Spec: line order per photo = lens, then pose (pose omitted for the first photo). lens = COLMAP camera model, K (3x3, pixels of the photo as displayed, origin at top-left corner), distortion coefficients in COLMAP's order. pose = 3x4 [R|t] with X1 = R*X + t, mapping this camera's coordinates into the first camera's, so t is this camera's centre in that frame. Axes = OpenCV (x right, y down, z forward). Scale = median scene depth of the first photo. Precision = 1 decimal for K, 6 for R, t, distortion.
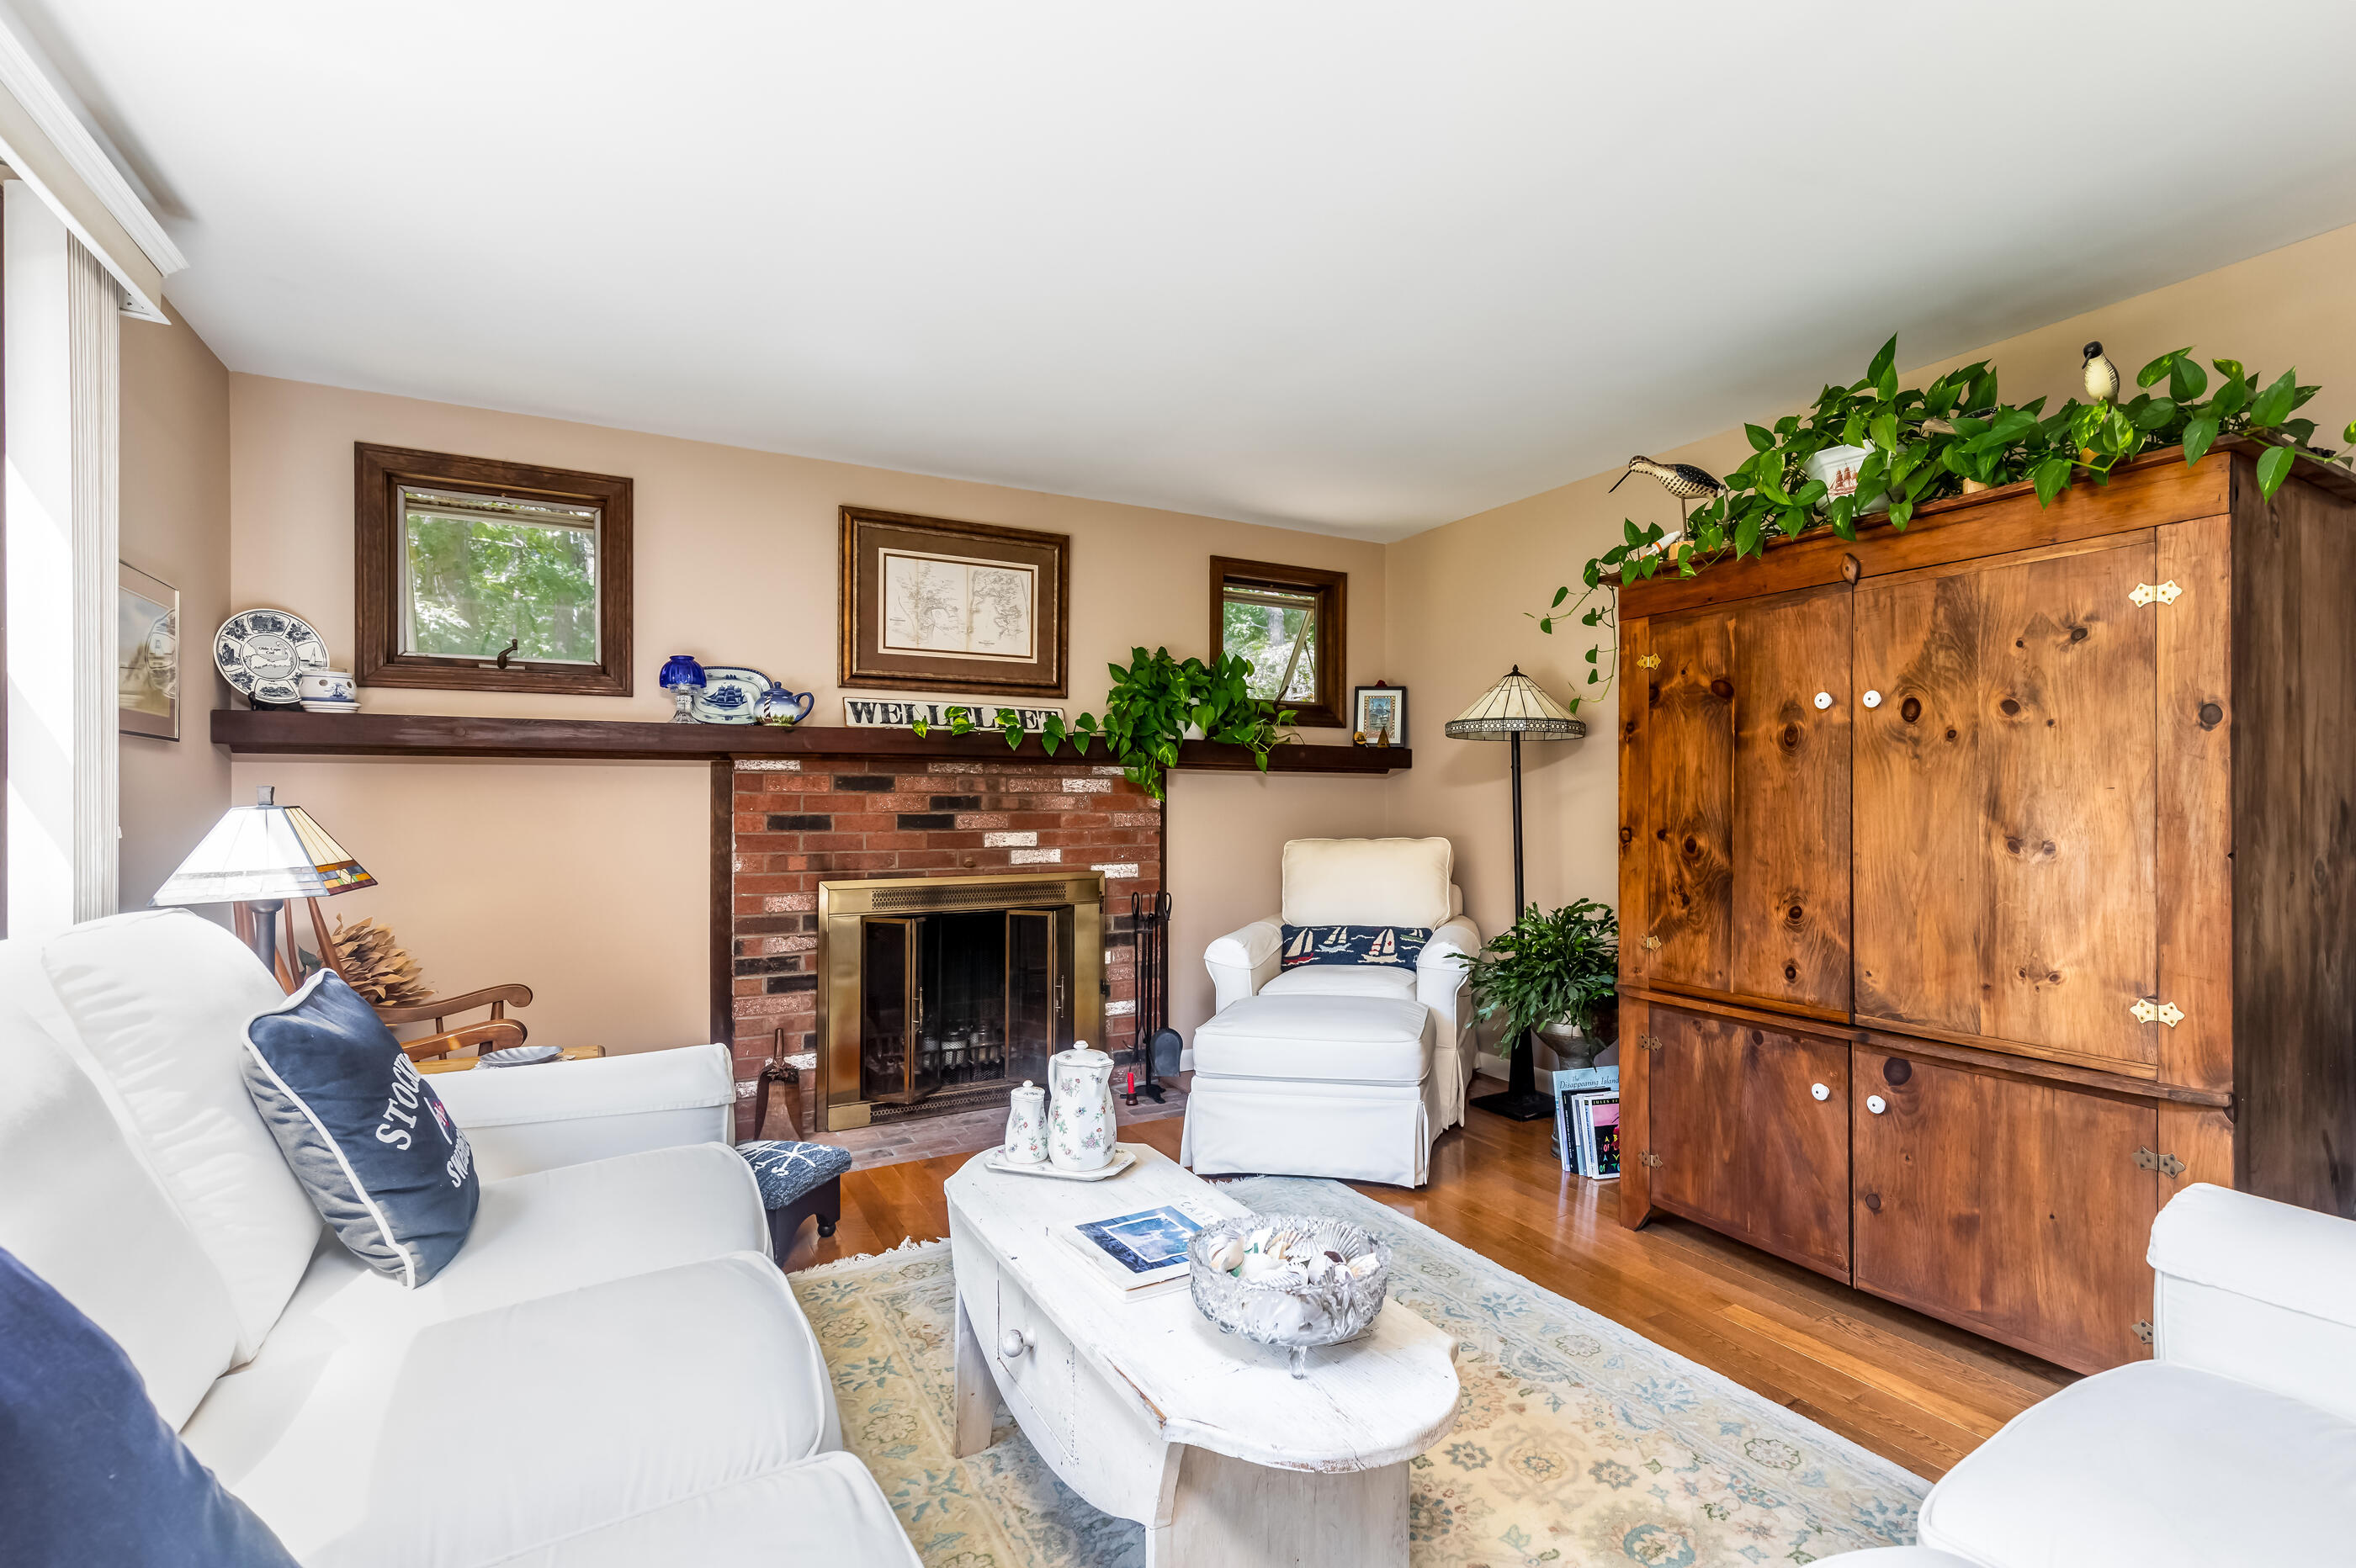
lens RADIAL K [[1078.1, 0, 1265.2], [0, 1078.1, 803.7], [0, 0, 1]] dist [-0.001372, 0.002394]
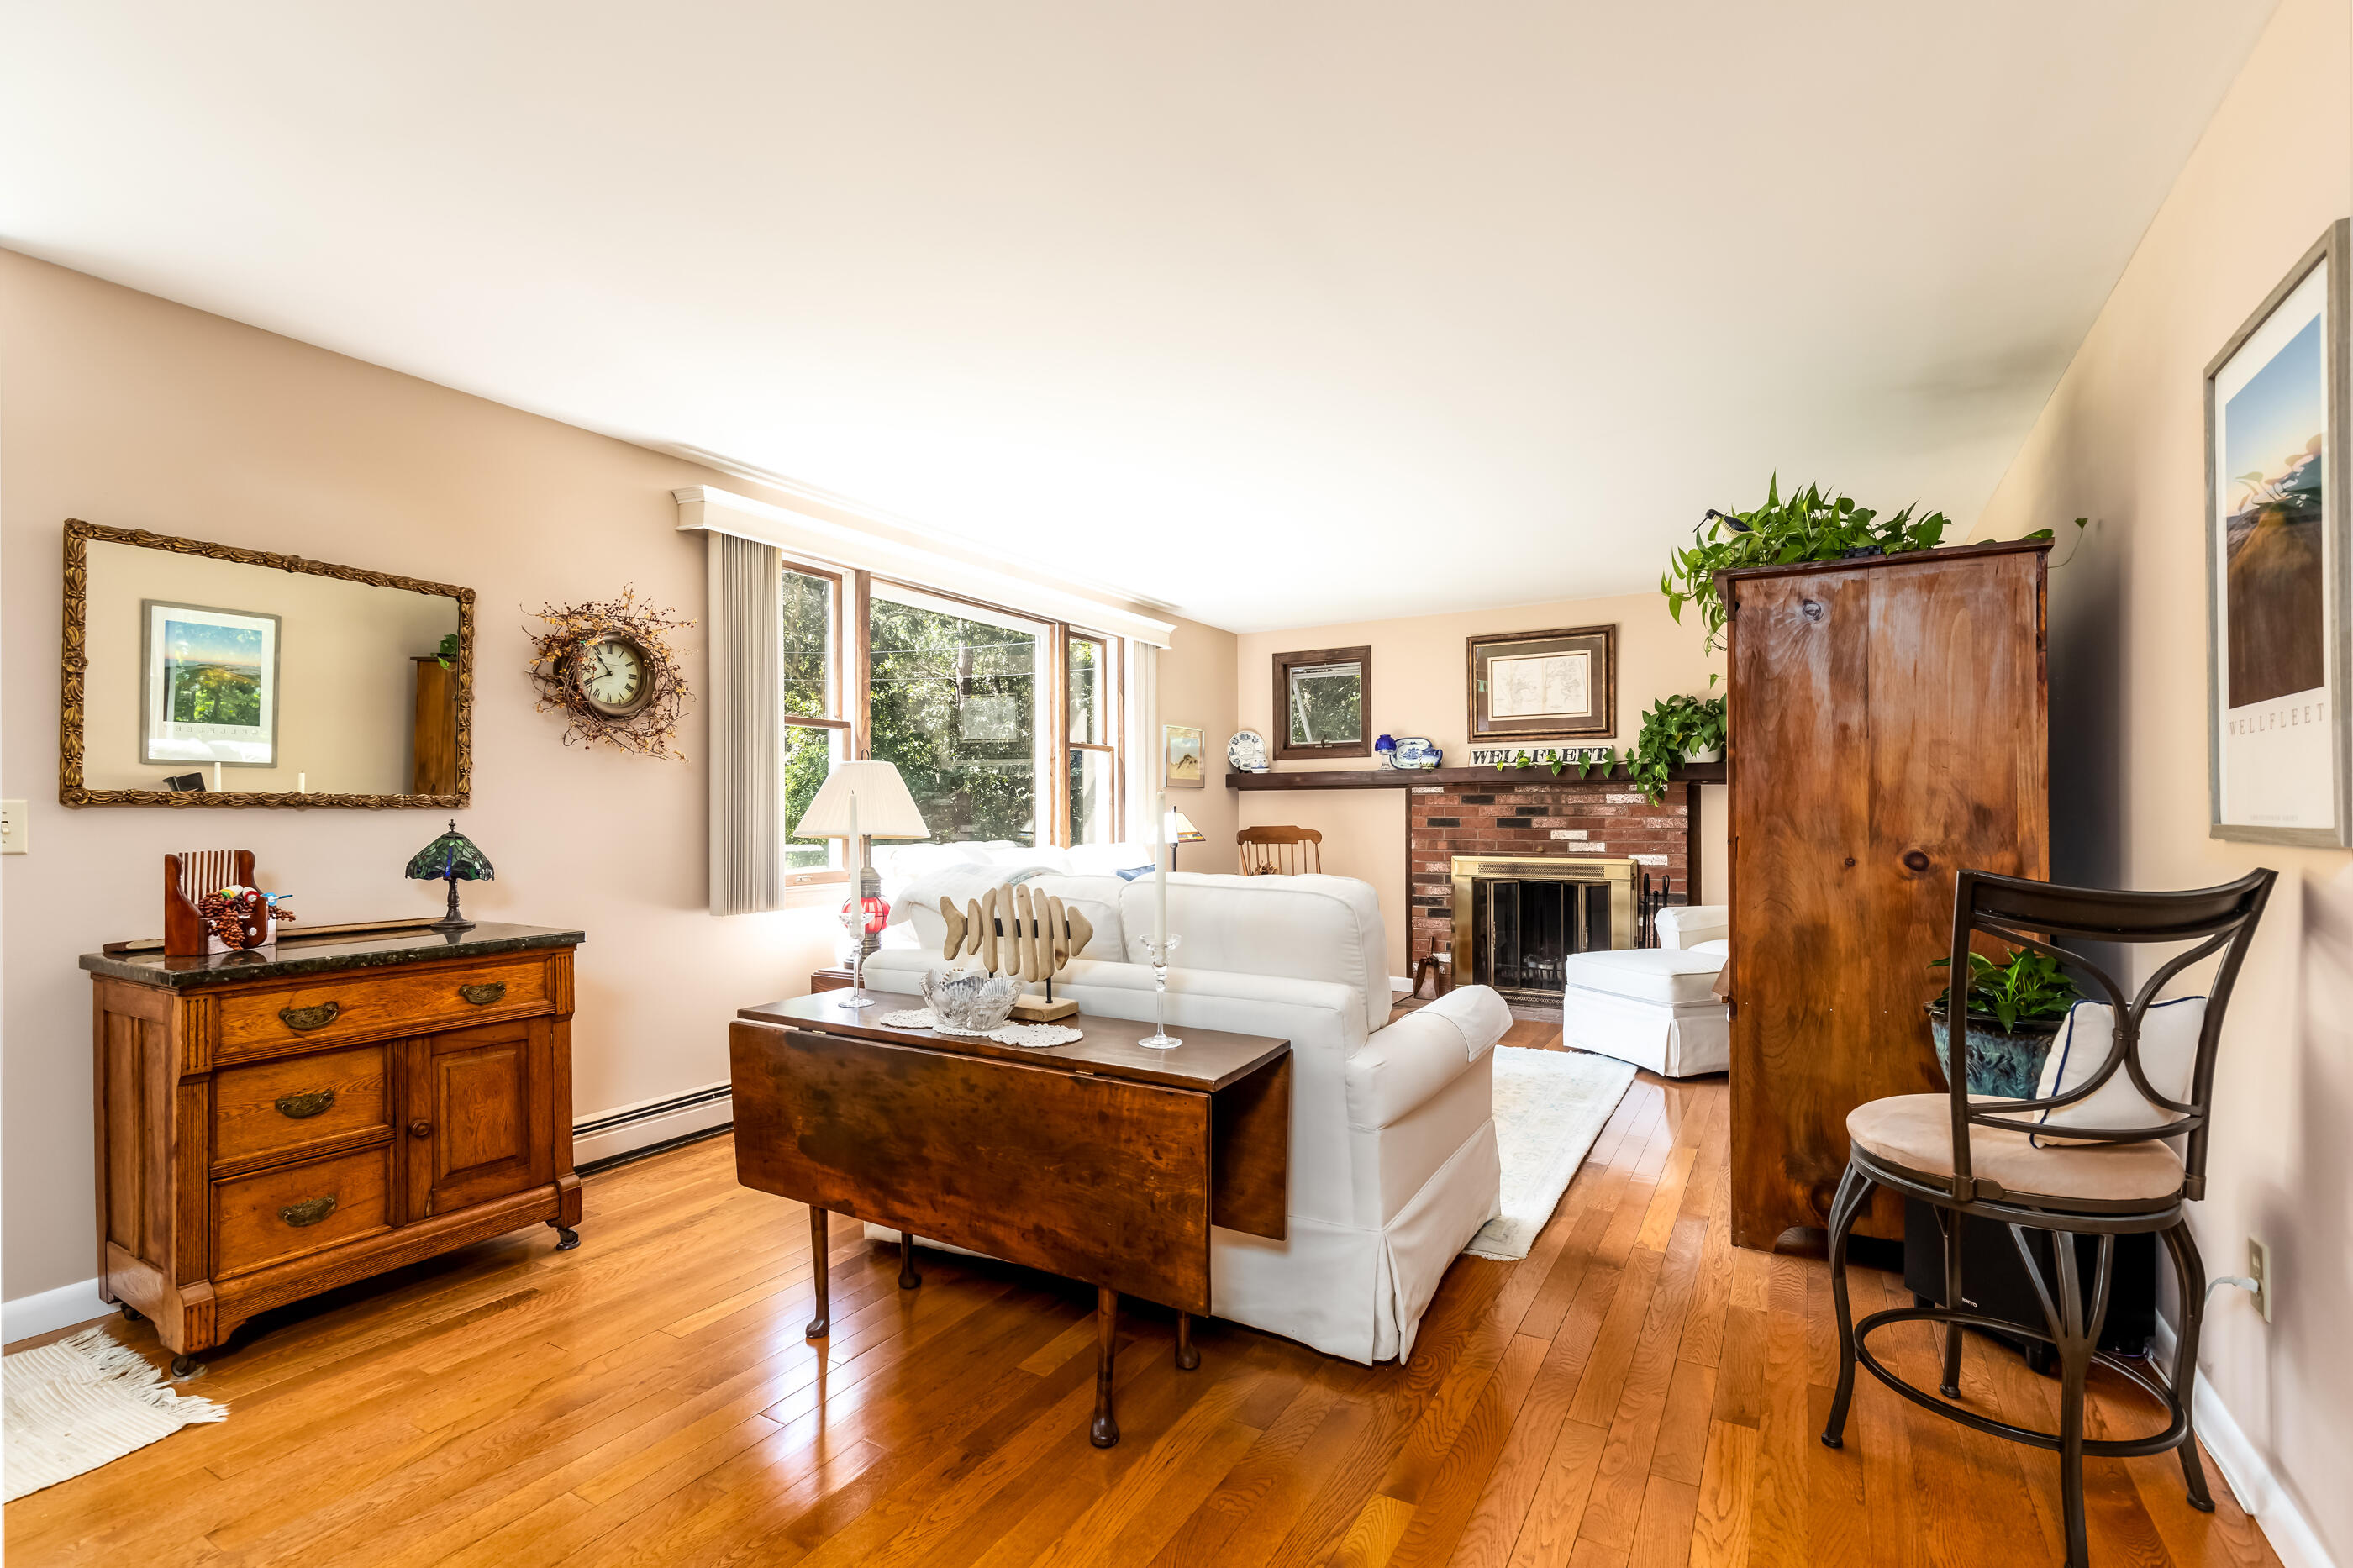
lens RADIAL K [[1076.8, 0, 1173.7], [0, 1076.8, 803.1], [0, 0, 1]] dist [-0.001372, 0.002394]
pose [[0.465788, -0.008057, -0.884860, 0.911375], [0.000944, 0.999963, -0.008608, 0.000954], [0.884896, 0.003174, 0.465778, -0.210265]]
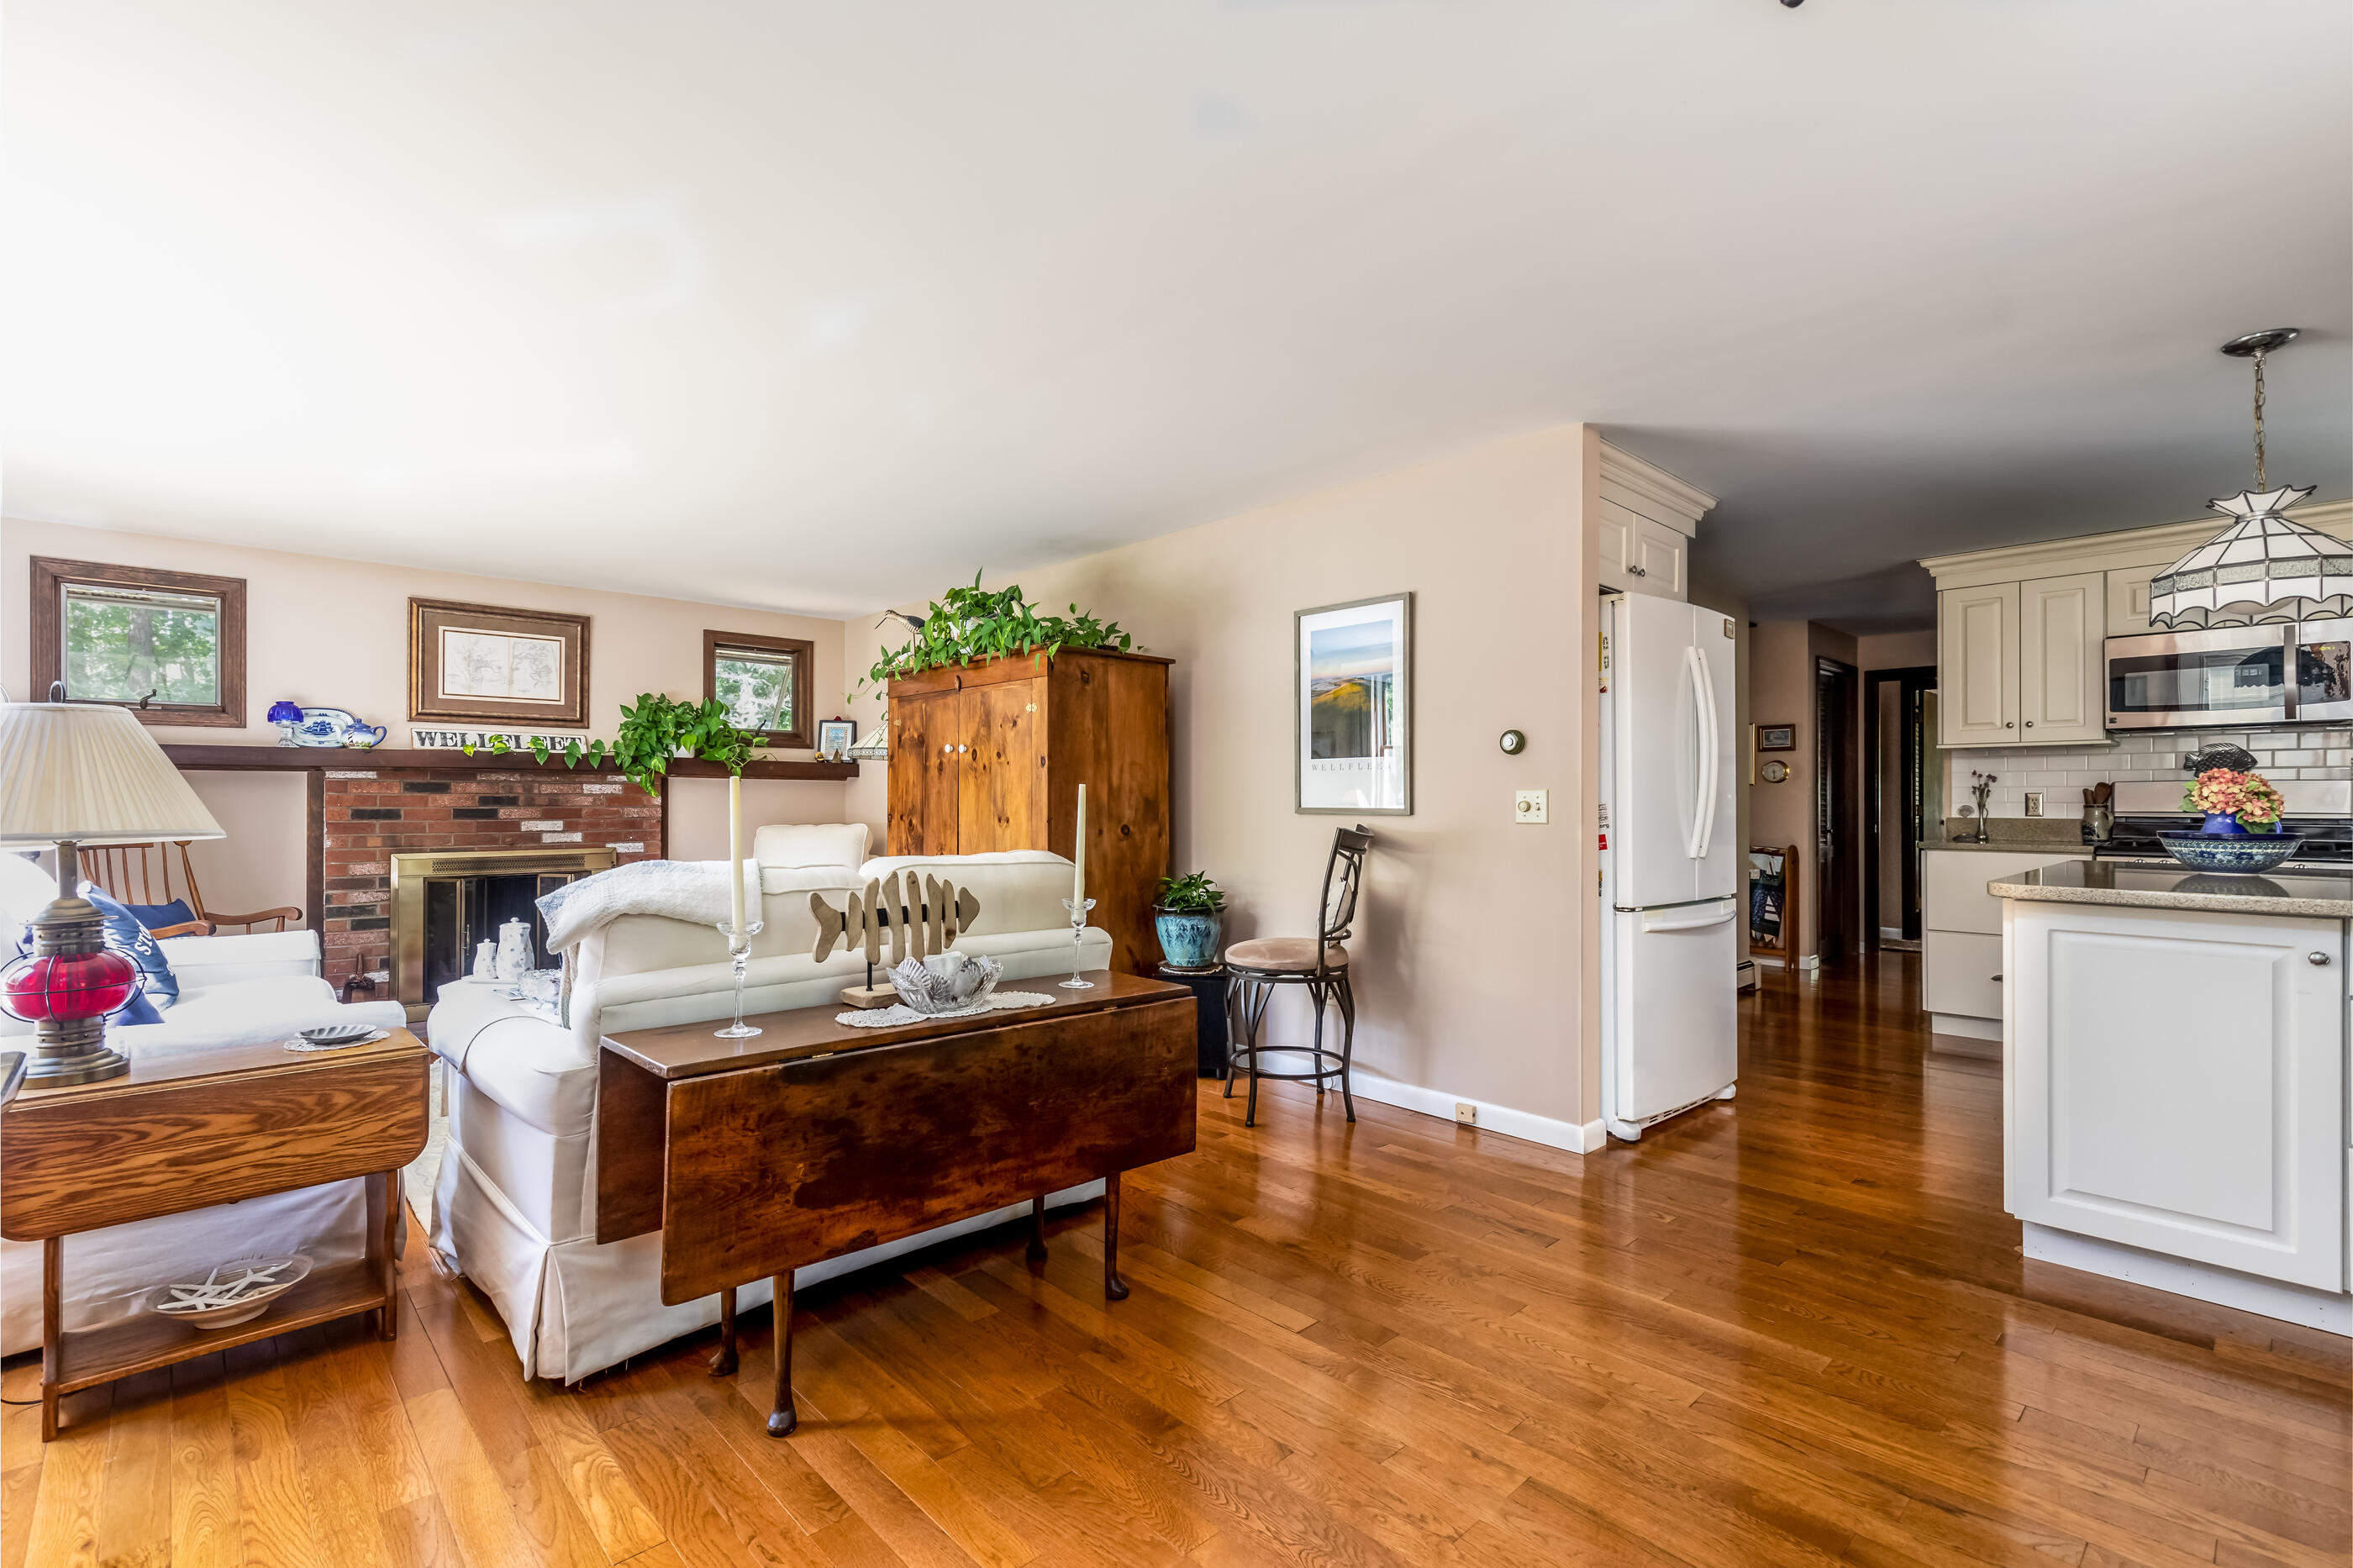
lens RADIAL K [[1076.8, 0, 1177.4], [0, 1076.8, 800.9], [0, 0, 1]] dist [-0.001372, 0.002394]
pose [[0.979557, 0.000018, 0.201166, 0.338355], [0.000482, 0.999997, -0.002439, 0.003528], [-0.201166, 0.002487, 0.979554, -0.649309]]
